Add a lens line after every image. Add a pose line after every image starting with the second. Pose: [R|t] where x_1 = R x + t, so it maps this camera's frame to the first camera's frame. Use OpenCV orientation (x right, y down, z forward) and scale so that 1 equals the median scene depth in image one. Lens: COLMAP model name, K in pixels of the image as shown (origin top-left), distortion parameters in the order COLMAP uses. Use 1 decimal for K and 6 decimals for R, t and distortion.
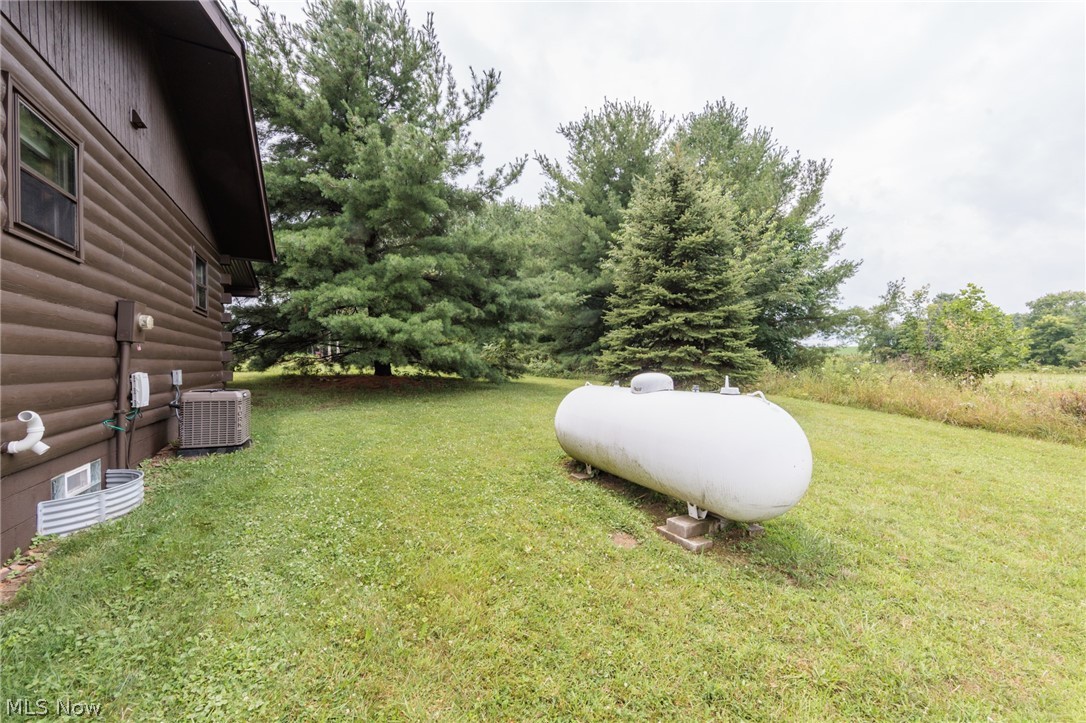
lens RADIAL K [[425.3, 0, 540.9], [0, 425.3, 358.2], [0, 0, 1]] dist [-0.001511, 0.000100]
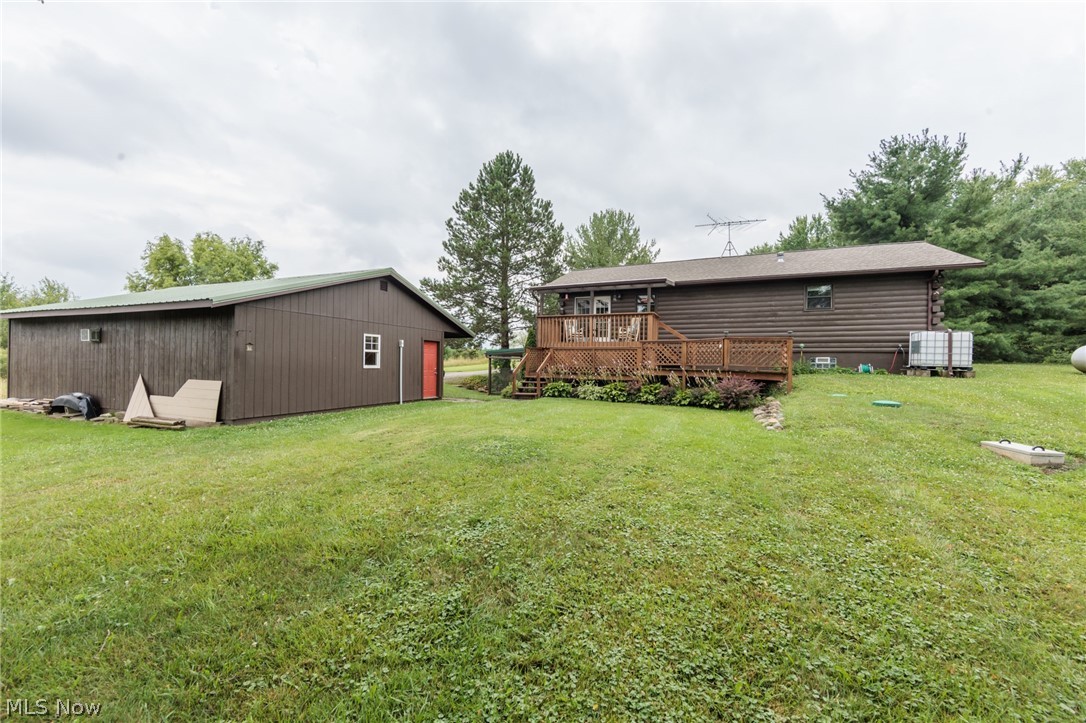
lens RADIAL K [[425.3, 0, 540.9], [0, 425.3, 358.2], [0, 0, 1]] dist [-0.001511, 0.000100]
pose [[0.628795, 0.013653, -0.777451, -0.000928], [-0.018862, 0.999819, 0.002302, 0.081554], [0.777343, 0.013217, 0.628939, -1.317916]]
